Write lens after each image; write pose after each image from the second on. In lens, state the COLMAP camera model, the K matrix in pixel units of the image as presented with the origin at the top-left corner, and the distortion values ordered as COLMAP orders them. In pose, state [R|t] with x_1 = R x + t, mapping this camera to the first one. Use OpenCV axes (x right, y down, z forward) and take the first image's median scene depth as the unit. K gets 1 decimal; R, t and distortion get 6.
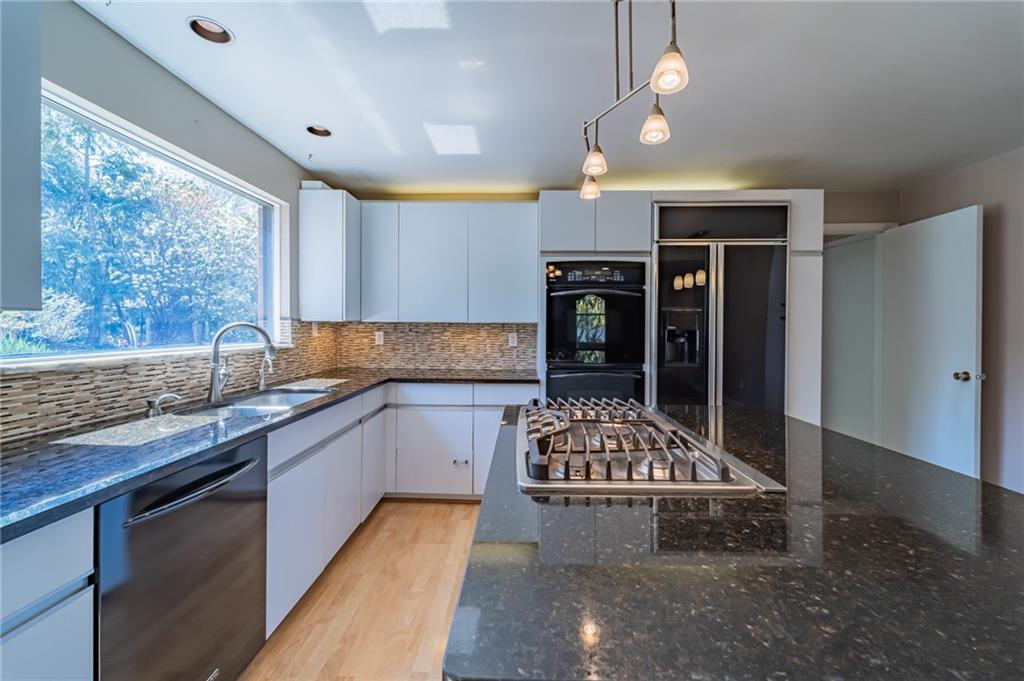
lens RADIAL K [[422.3, 0, 514.3], [0, 422.3, 323.9], [0, 0, 1]] dist [0.002992, -0.001749]
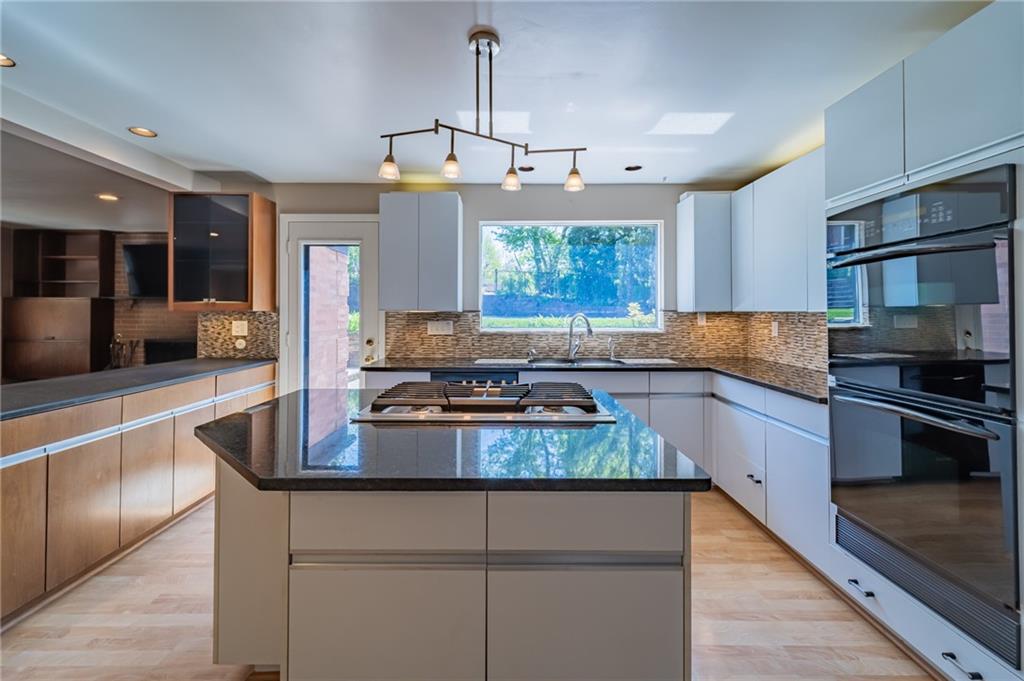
lens RADIAL K [[422.3, 0, 508.6], [0, 422.3, 312.6], [0, 0, 1]] dist [0.002992, -0.001749]
pose [[0.026639, -0.008197, -0.999611, 0.721291], [0.006074, 0.999949, -0.008038, 0.002084], [0.999627, -0.005857, 0.026688, 0.498997]]
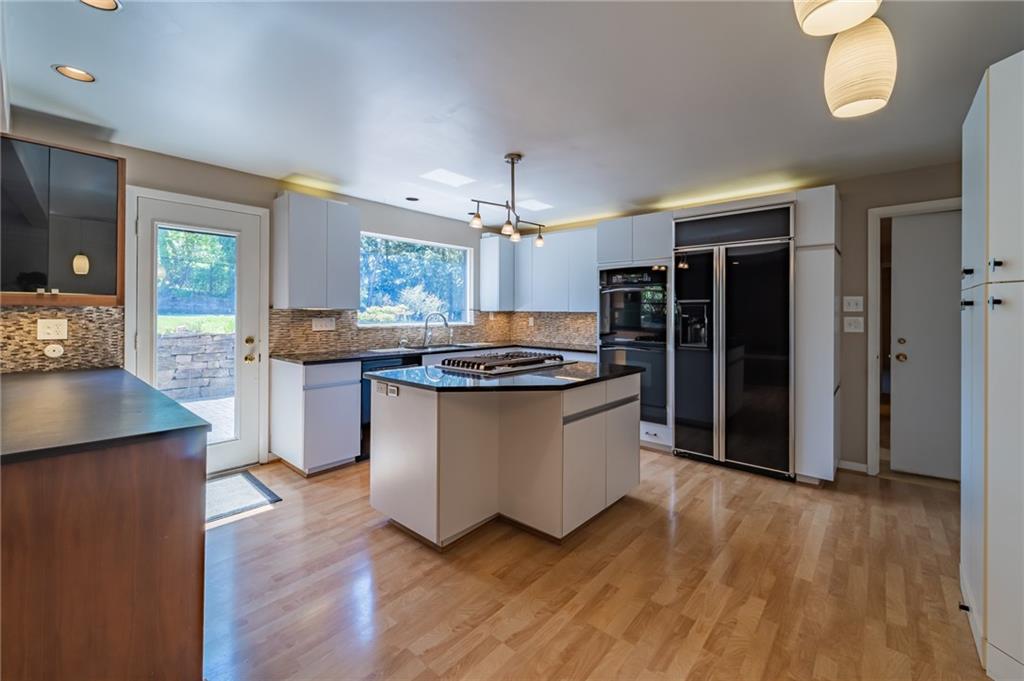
lens RADIAL K [[422.3, 0, 505.6], [0, 422.3, 313.1], [0, 0, 1]] dist [0.002992, -0.001749]
pose [[0.761030, 0.000667, -0.648717, 0.788573], [0.001218, 0.999996, 0.002457, -0.002615], [0.648716, -0.002660, 0.761026, -0.330169]]
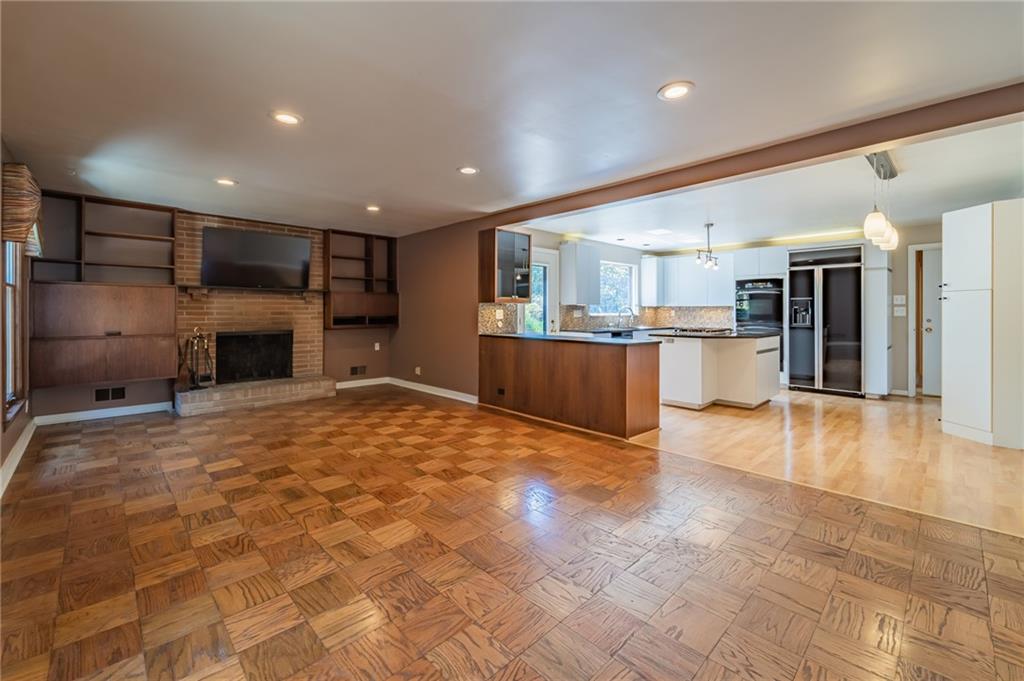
lens RADIAL K [[422.3, 0, 507.8], [0, 422.3, 313.1], [0, 0, 1]] dist [0.002992, -0.001749]
pose [[0.704328, -0.001322, -0.709874, 0.882297], [0.007178, 0.999960, 0.005259, 0.017804], [0.709839, -0.008800, 0.704309, -1.648502]]
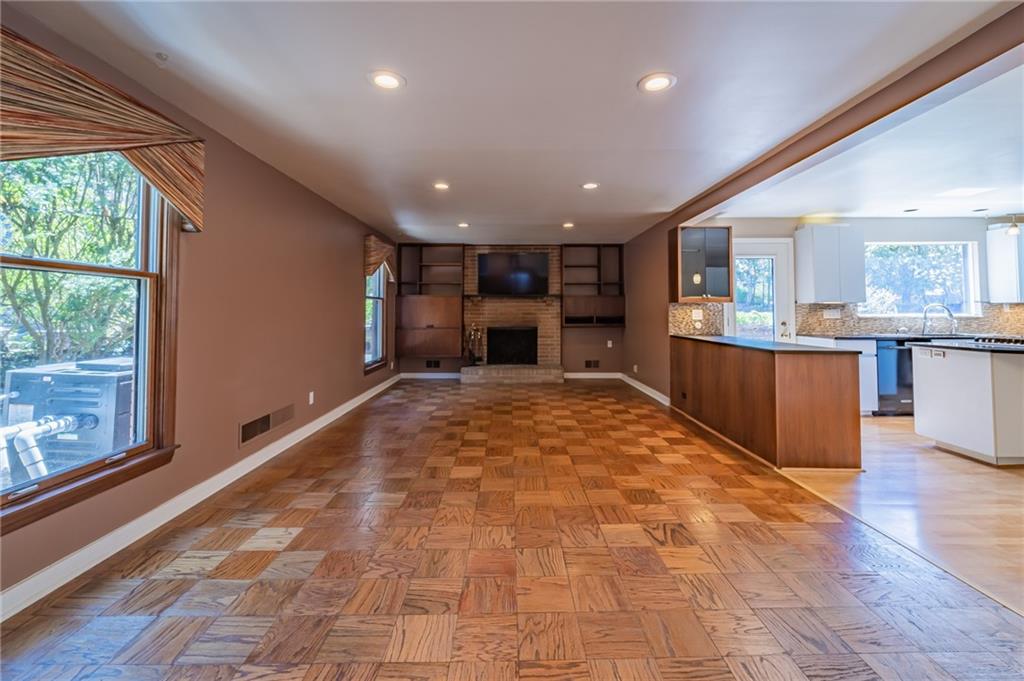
lens RADIAL K [[422.3, 0, 517.0], [0, 422.3, 297.5], [0, 0, 1]] dist [0.002992, -0.001749]
pose [[0.029832, -0.040394, -0.998738, 1.295516], [0.008444, 0.999158, -0.040159, 0.026213], [0.999519, -0.007235, 0.030148, -1.128967]]
